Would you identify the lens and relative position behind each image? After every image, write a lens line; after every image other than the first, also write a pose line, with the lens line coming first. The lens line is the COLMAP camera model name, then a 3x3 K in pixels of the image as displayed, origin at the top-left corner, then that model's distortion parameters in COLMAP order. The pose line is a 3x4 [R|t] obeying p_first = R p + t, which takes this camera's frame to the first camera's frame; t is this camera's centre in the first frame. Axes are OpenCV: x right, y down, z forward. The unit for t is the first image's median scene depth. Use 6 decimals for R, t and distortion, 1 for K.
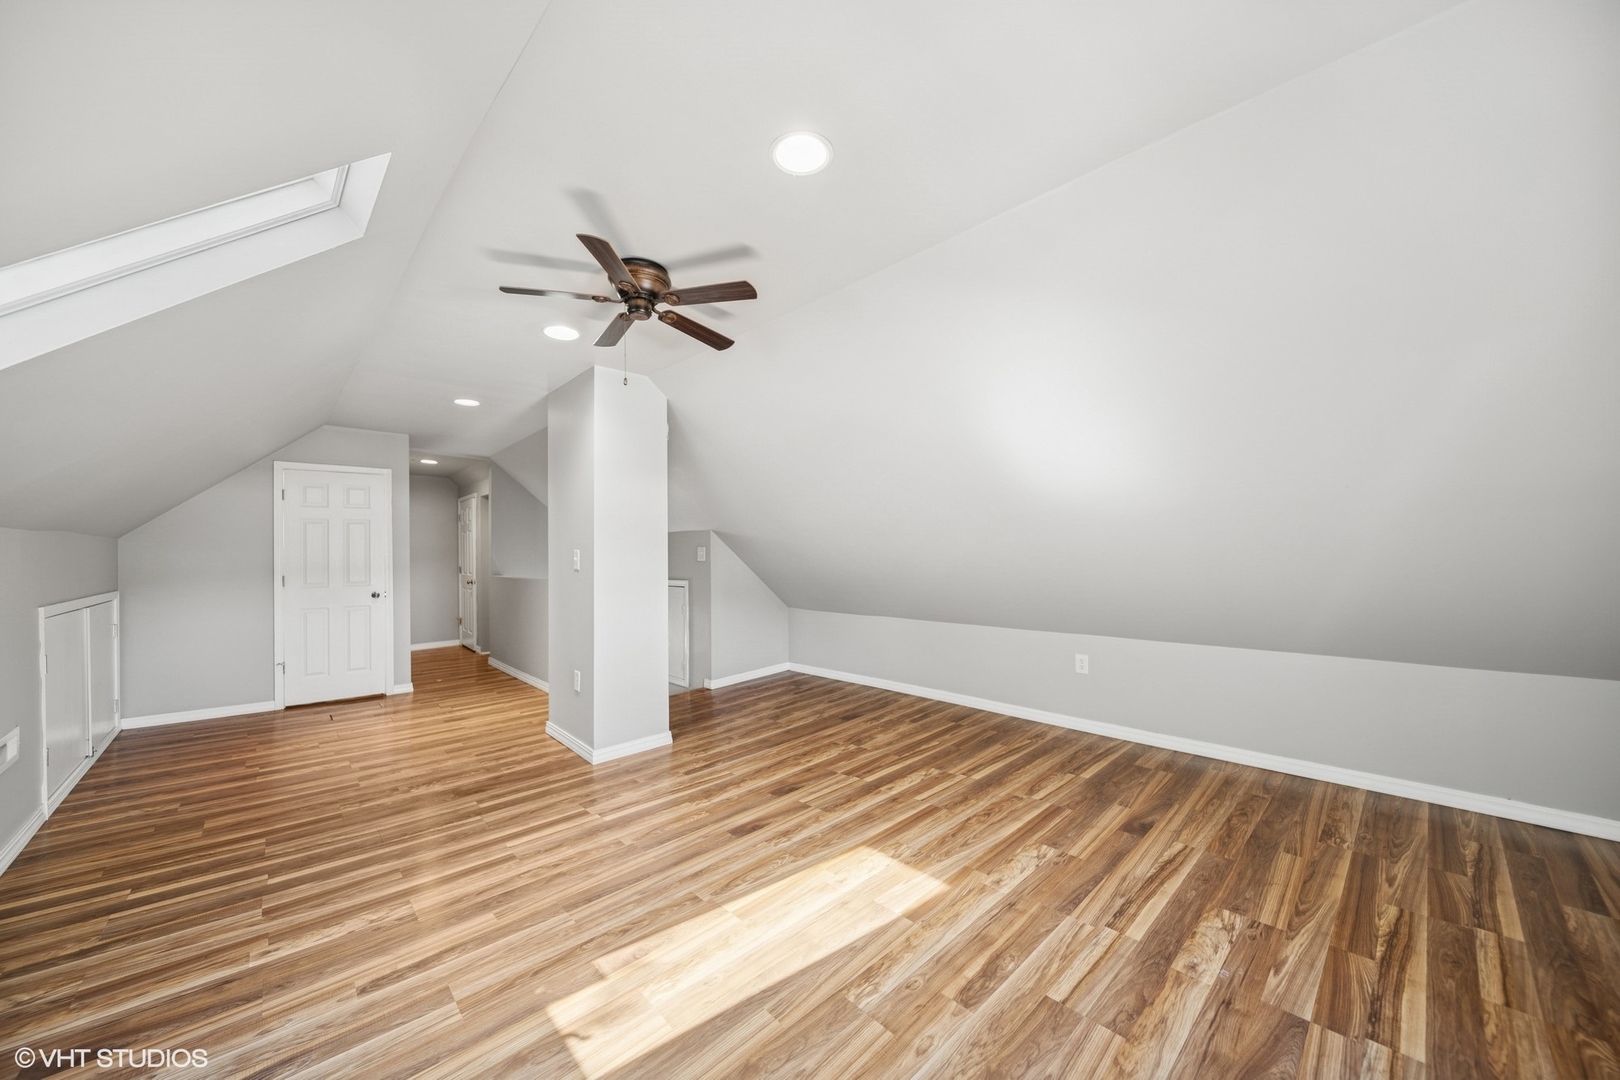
lens RADIAL K [[596.0, 0, 801.6], [0, 596.0, 553.3], [0, 0, 1]] dist [0.001518, -0.003181]
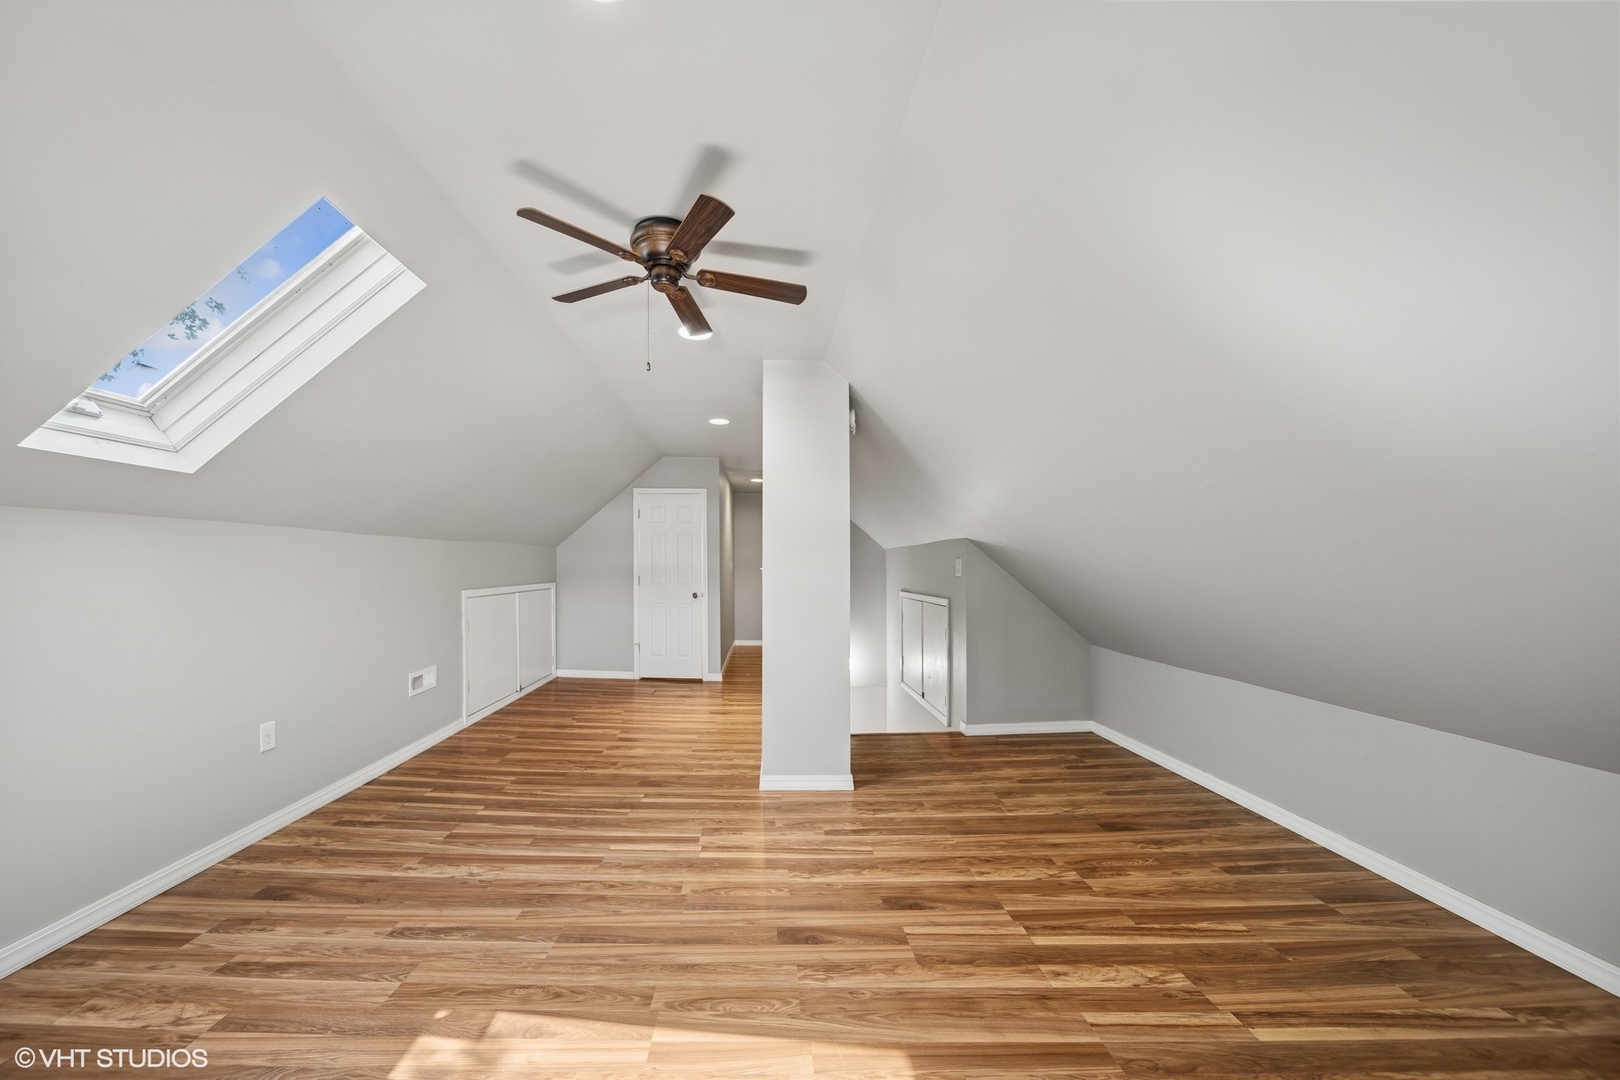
lens RADIAL K [[596.0, 0, 801.6], [0, 596.0, 553.3], [0, 0, 1]] dist [0.001518, -0.003181]
pose [[0.727740, 0.006524, -0.685822, 0.327996], [-0.022691, 0.999636, -0.014569, -0.000929], [0.685478, 0.026164, 0.727623, 0.358113]]
